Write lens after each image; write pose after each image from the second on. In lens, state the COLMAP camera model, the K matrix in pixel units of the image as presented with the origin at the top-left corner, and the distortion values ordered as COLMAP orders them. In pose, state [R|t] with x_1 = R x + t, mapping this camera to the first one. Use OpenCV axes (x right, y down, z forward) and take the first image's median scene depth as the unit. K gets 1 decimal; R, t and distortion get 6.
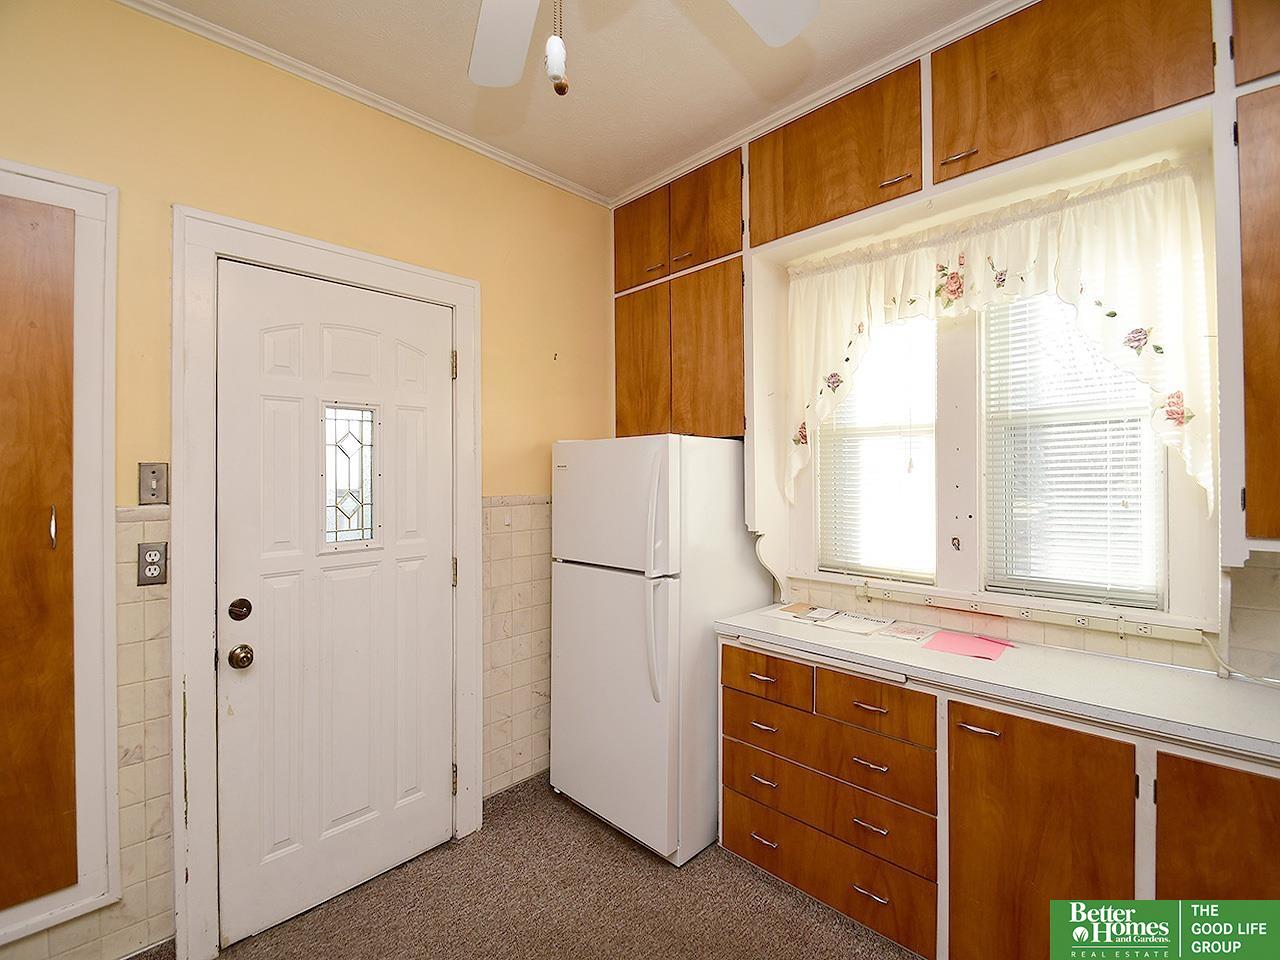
lens RADIAL K [[575.5, 0, 640.0], [0, 575.5, 480.0], [0, 0, 1]] dist [-0.000134, -0.000016]
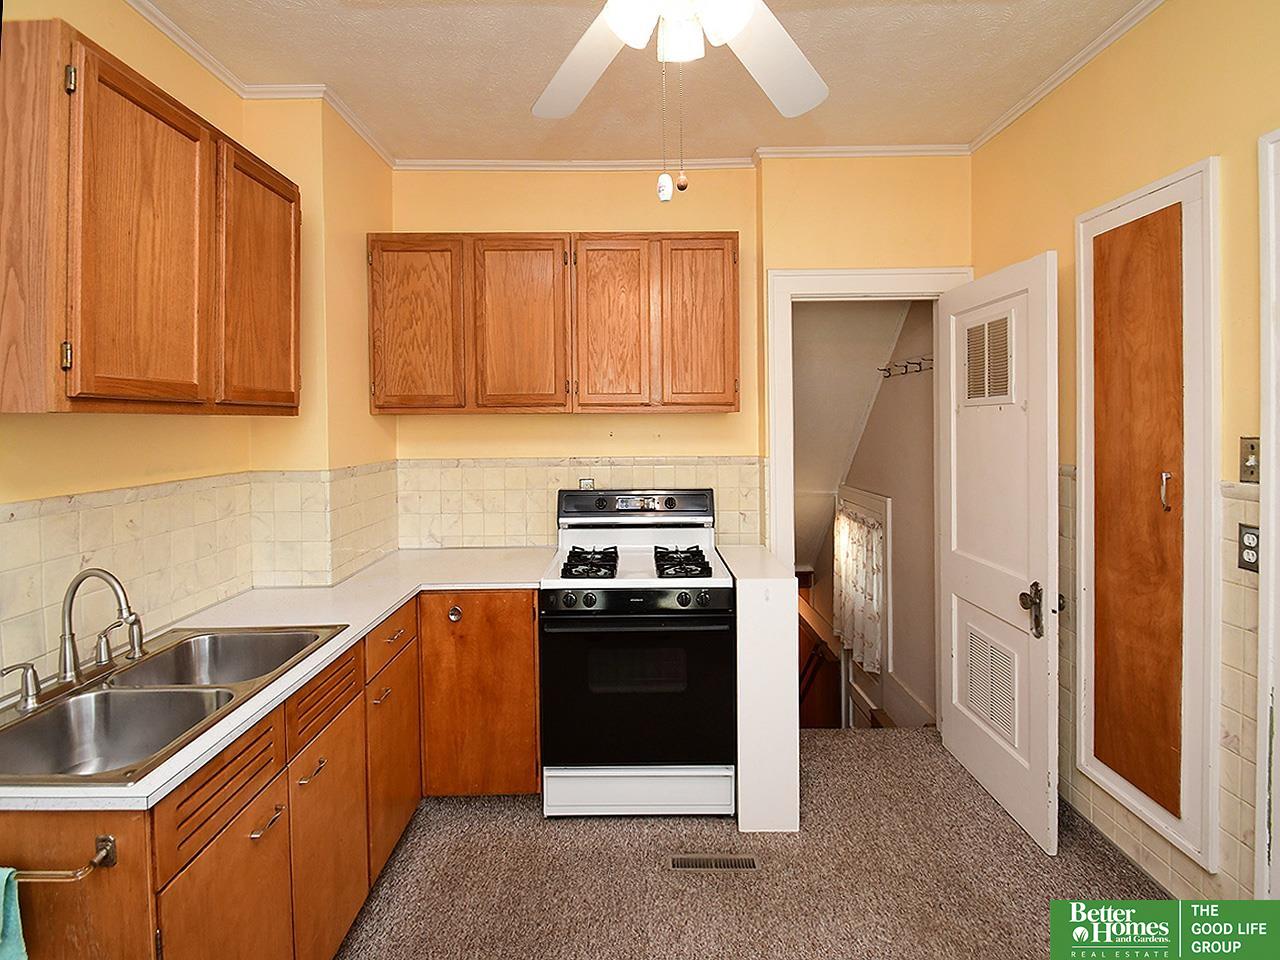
lens RADIAL K [[555.0, 0, 635.9], [0, 555.0, 422.1], [0, 0, 1]] dist [0.000671, 0.000178]
pose [[-0.709350, 0.021158, -0.704539, 0.456917], [0.012865, 0.999772, 0.017071, -0.080764], [0.704739, 0.003045, -0.709460, 0.948374]]
